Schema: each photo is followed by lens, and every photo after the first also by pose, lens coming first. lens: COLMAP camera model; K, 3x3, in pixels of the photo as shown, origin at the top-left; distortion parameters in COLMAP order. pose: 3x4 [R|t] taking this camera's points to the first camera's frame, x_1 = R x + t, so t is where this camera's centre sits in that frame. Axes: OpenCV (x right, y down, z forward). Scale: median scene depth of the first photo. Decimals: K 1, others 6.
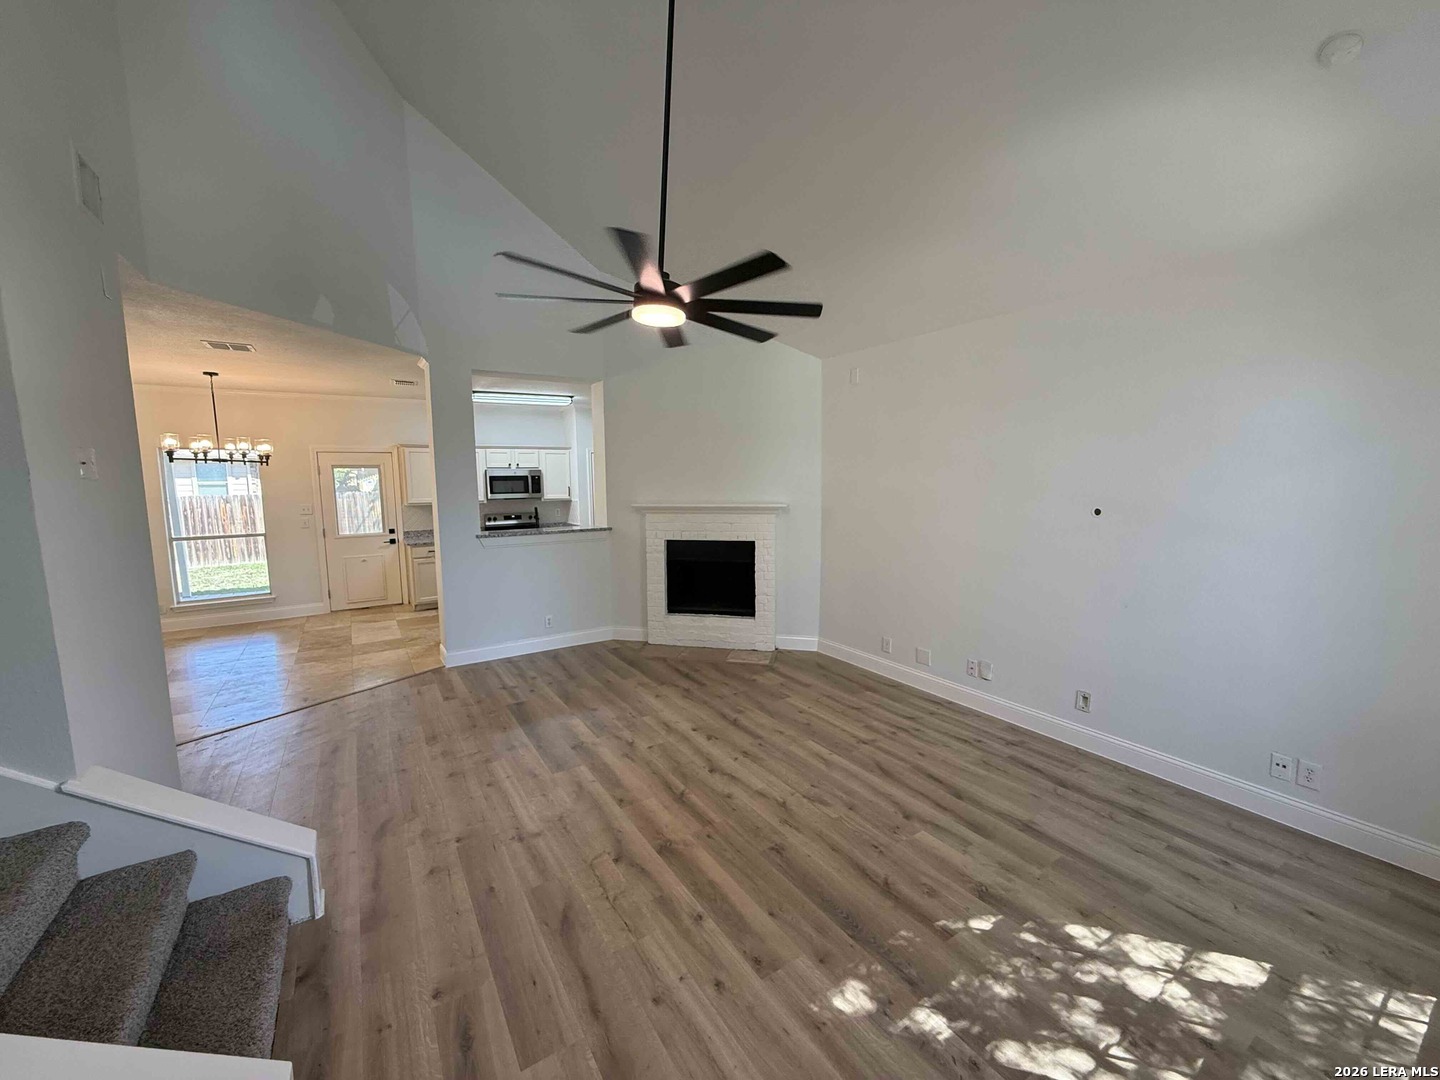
lens RADIAL K [[570.5, 0, 715.5], [0, 570.5, 538.8], [0, 0, 1]] dist [0.000197, 0.000278]
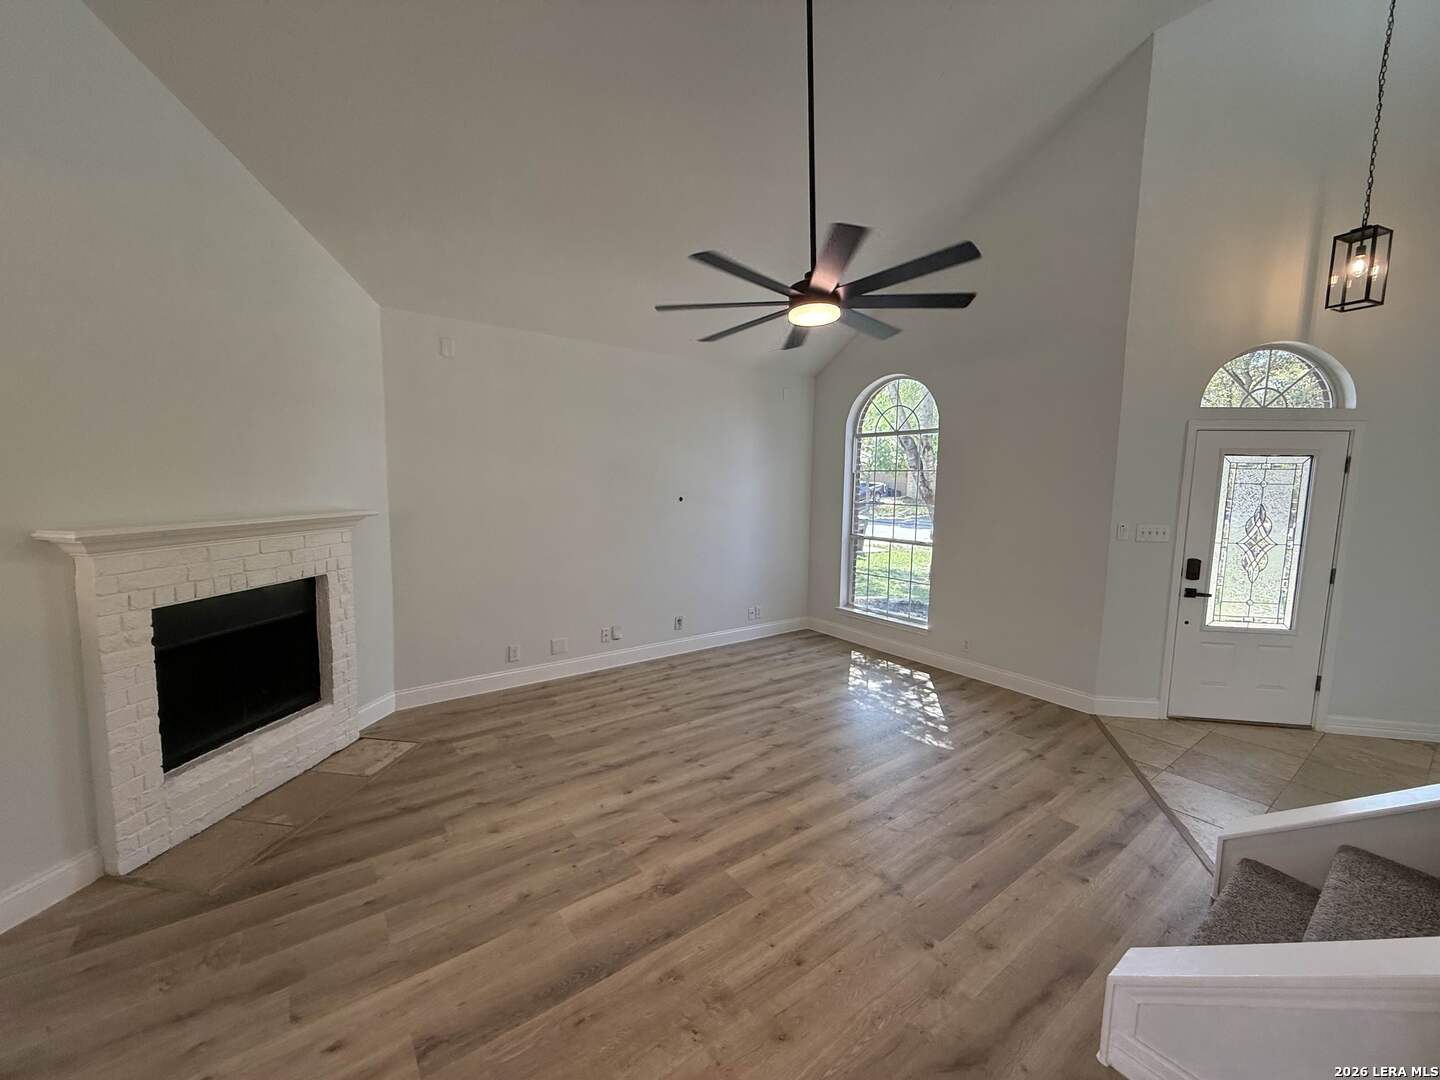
lens RADIAL K [[575.9, 0, 713.5], [0, 575.9, 539.7], [0, 0, 1]] dist [-0.000702, -0.000532]
pose [[-0.072968, -0.098273, 0.992481, -0.571093], [0.092982, 0.990129, 0.104876, -0.059063], [-0.992990, 0.099936, -0.063110, 0.640895]]
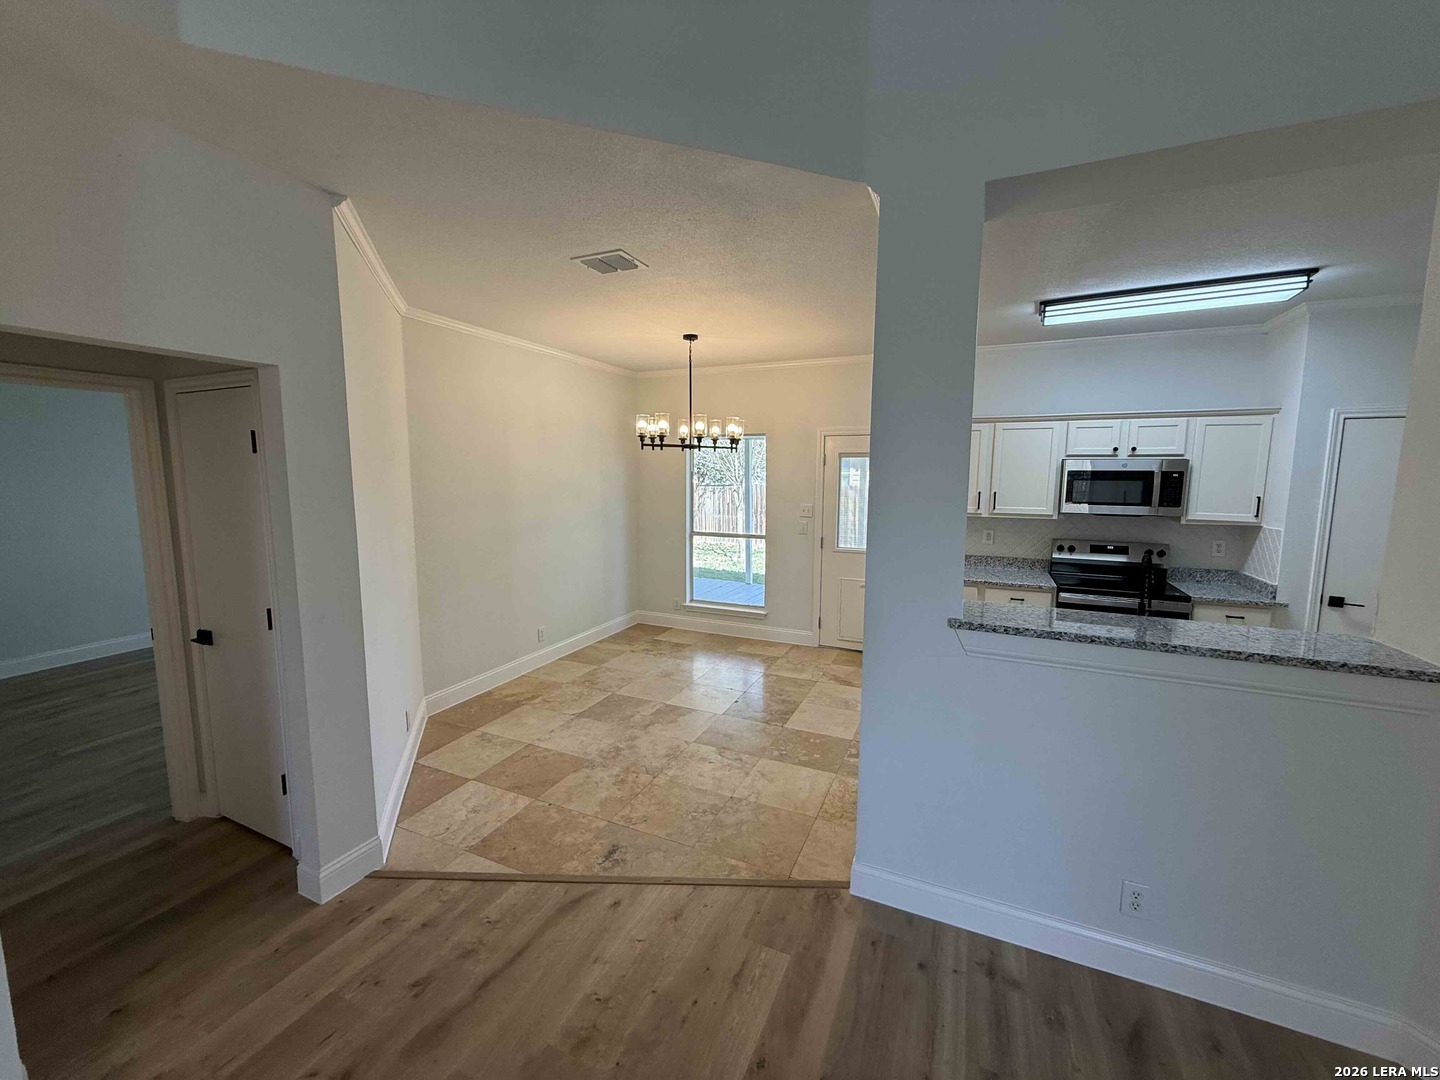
lens RADIAL K [[570.5, 0, 715.5], [0, 570.5, 538.8], [0, 0, 1]] dist [0.000197, 0.000278]
pose [[0.544741, 0.113143, -0.830937, -0.176169], [-0.103997, 0.992322, 0.066940, -0.068959], [0.832131, 0.049950, 0.552325, 0.616501]]
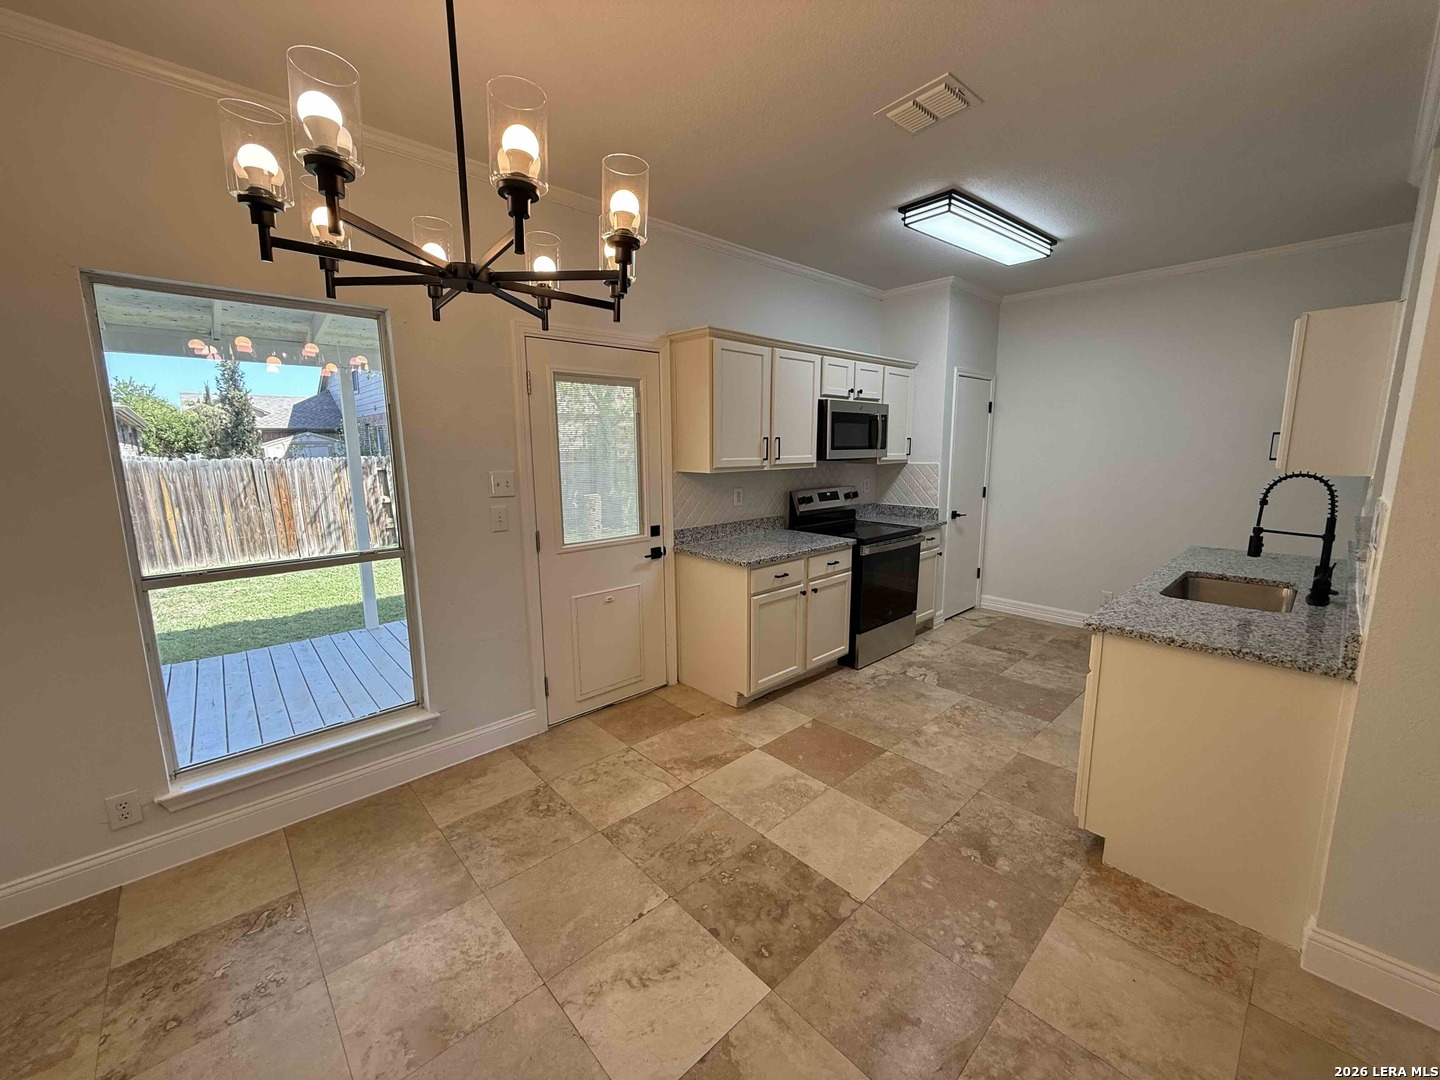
lens RADIAL K [[570.5, 0, 715.5], [0, 570.5, 538.8], [0, 0, 1]] dist [0.000197, 0.000278]
pose [[0.984671, -0.026084, 0.172458, -0.843308], [0.017632, 0.998575, 0.050360, -0.041046], [-0.173526, -0.046547, 0.983729, 0.772095]]
